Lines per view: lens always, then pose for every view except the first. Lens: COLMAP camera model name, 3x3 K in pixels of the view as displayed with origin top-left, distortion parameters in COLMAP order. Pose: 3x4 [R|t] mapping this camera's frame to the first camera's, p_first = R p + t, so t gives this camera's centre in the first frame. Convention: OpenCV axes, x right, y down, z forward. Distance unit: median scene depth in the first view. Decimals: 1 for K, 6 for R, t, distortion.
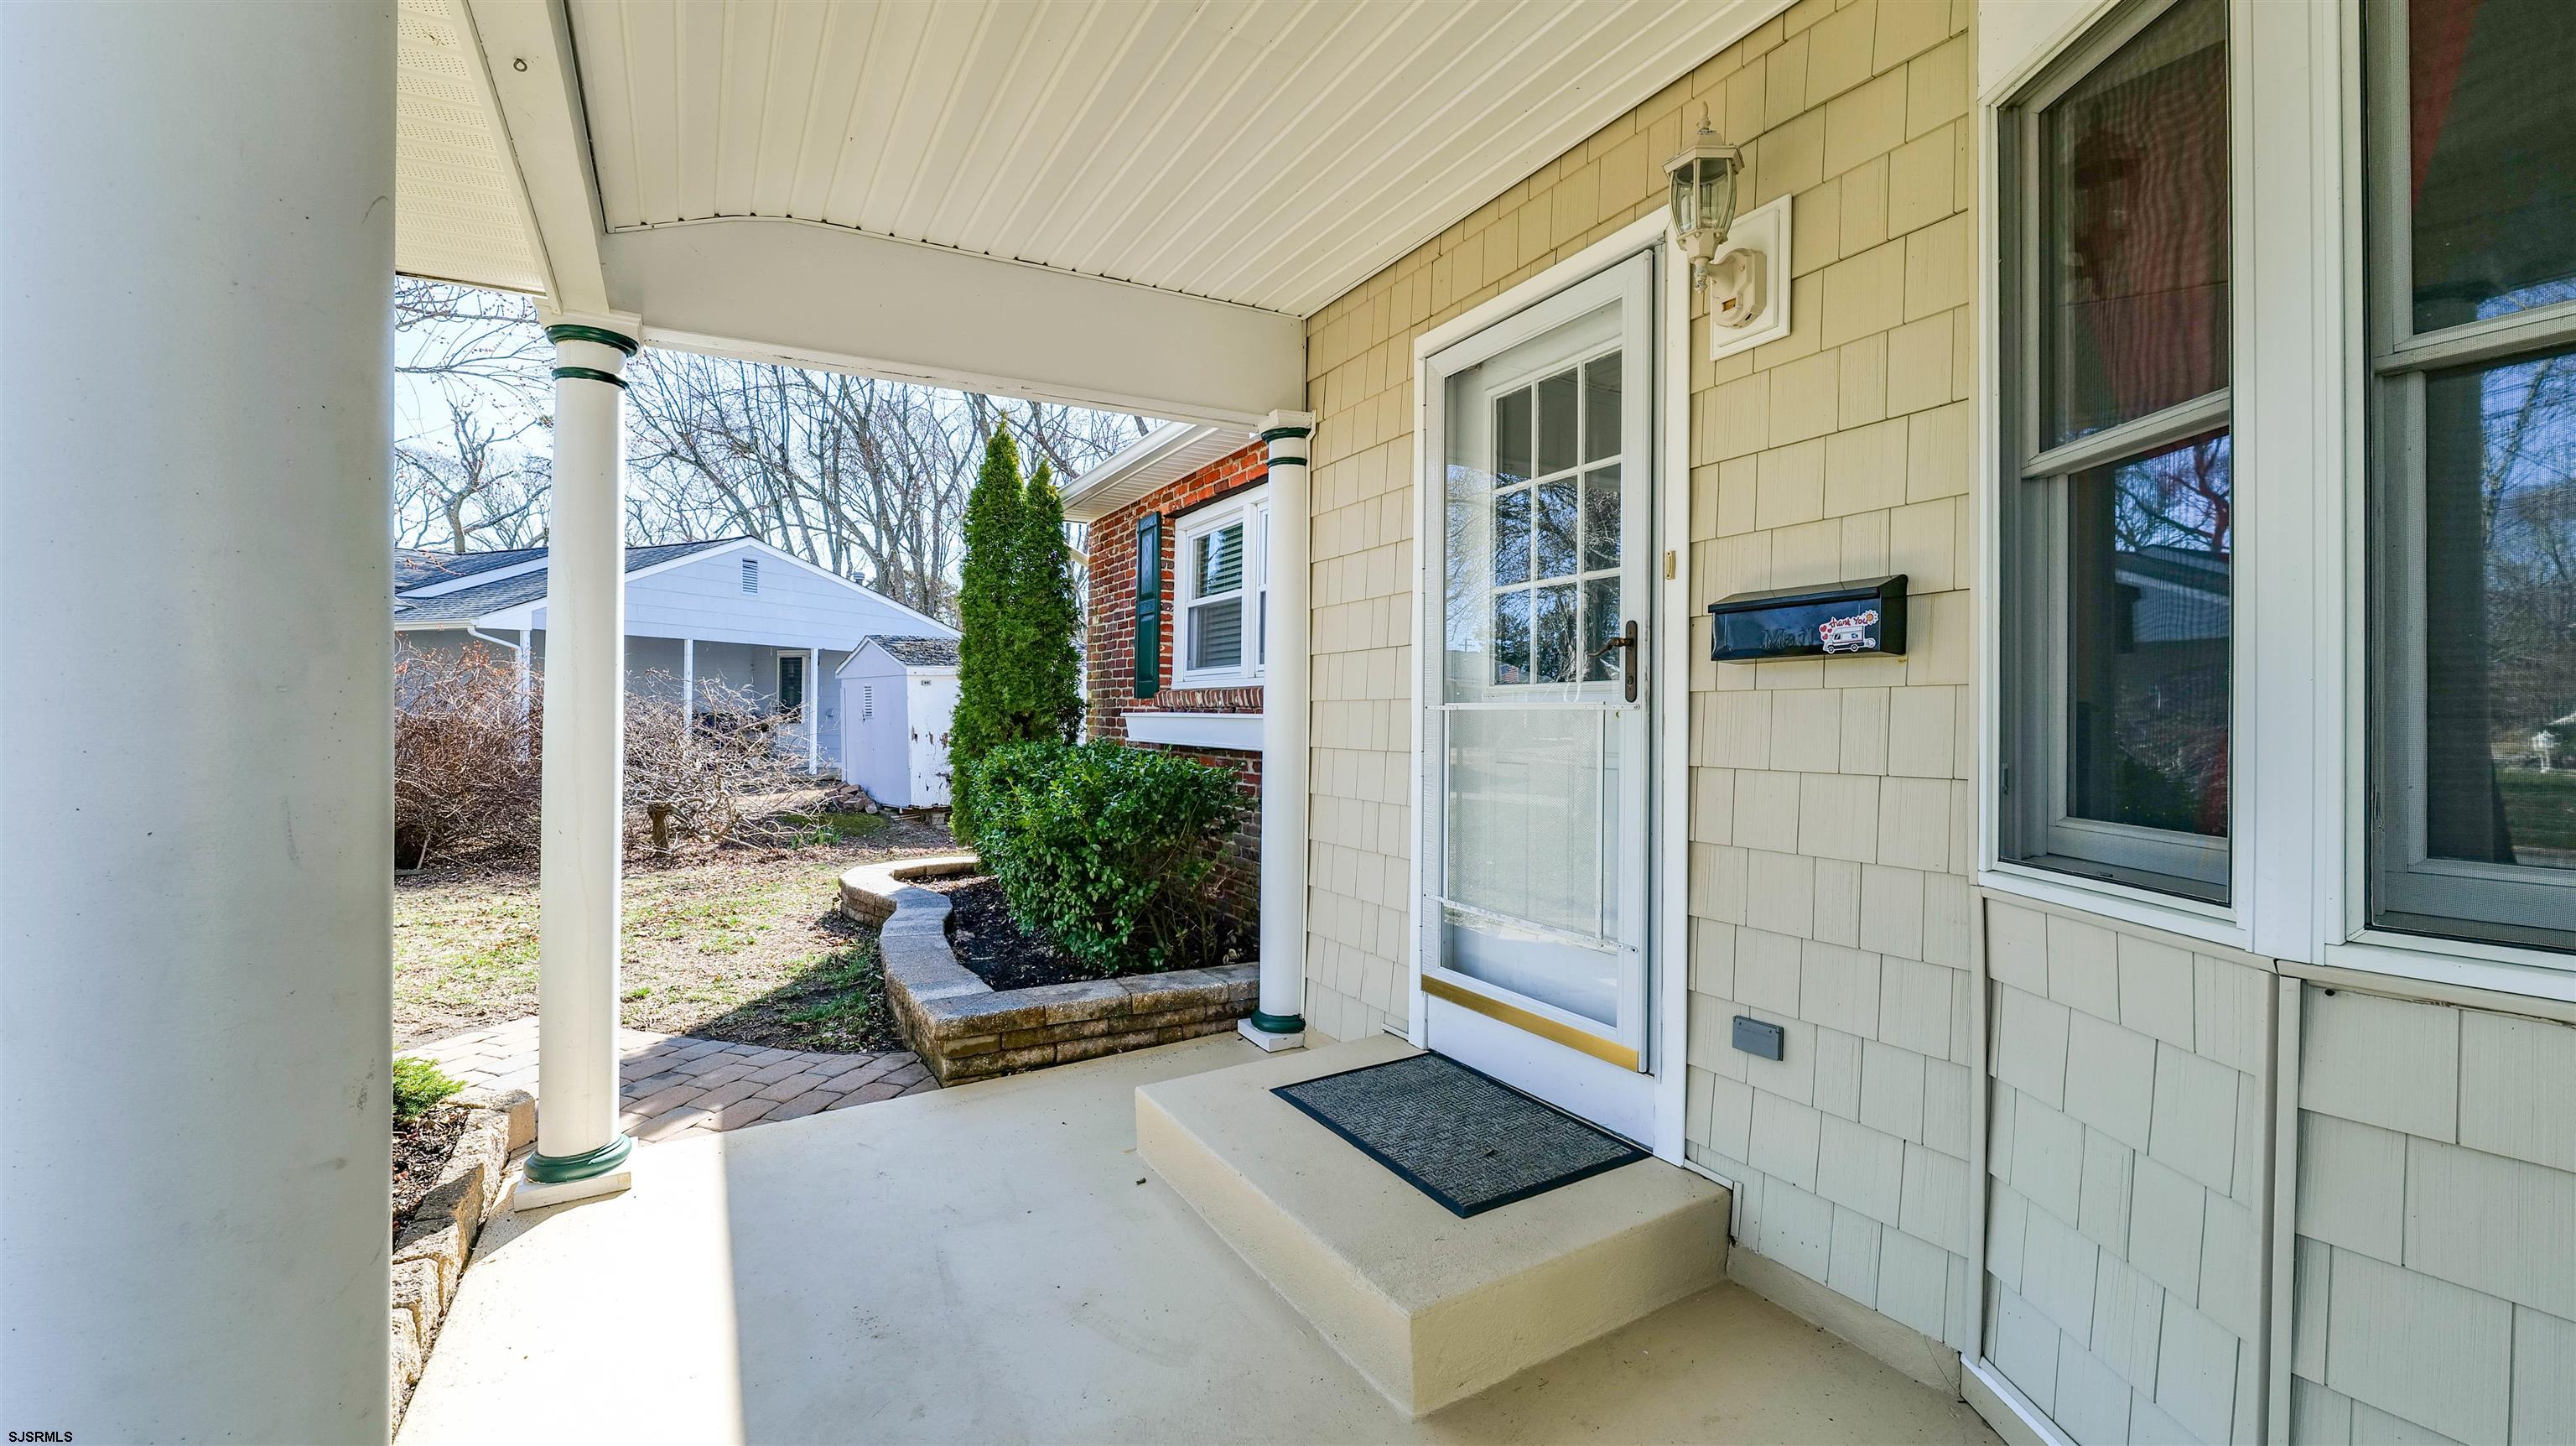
lens RADIAL K [[1043.9, 0, 1274.6], [0, 1043.9, 721.7], [0, 0, 1]] dist [-0.012951, 0.000600]
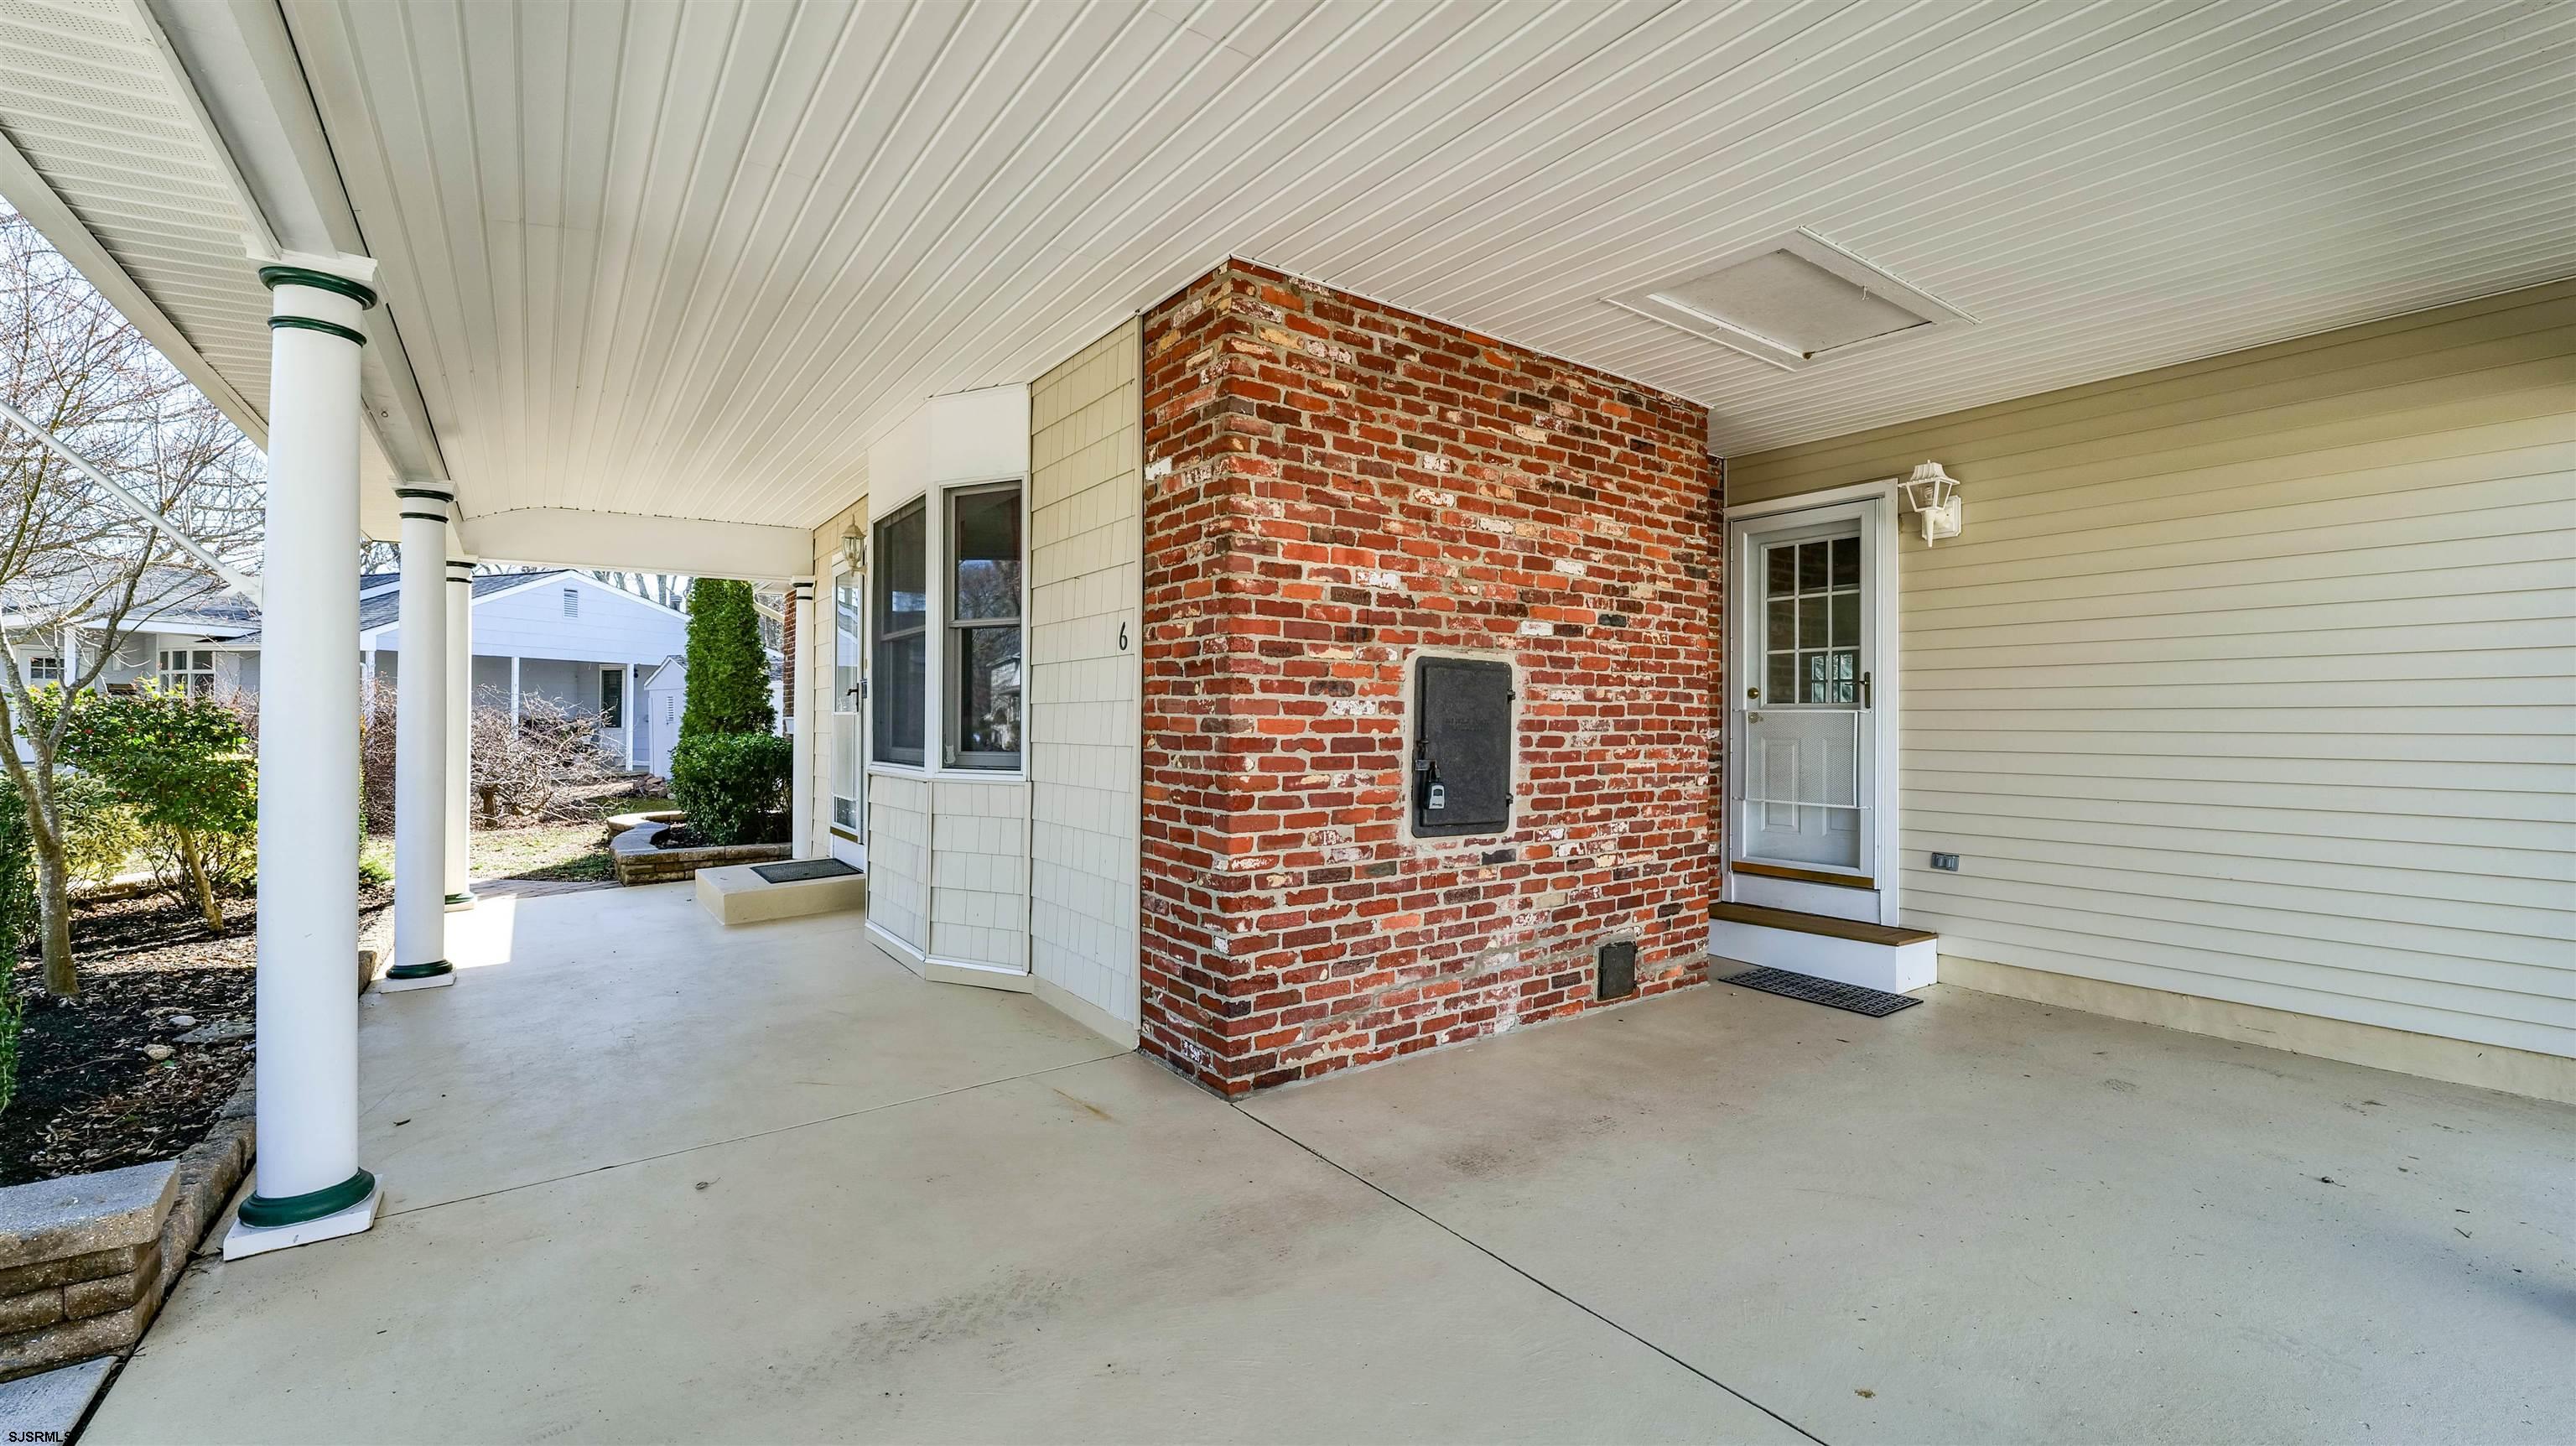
lens RADIAL K [[1043.9, 0, 1274.6], [0, 1043.9, 721.7], [0, 0, 1]] dist [-0.012951, 0.000600]
pose [[0.993589, -0.003271, 0.113008, 0.443503], [0.003696, 0.999987, -0.003552, 0.007676], [-0.112995, 0.003947, 0.993588, -0.744201]]
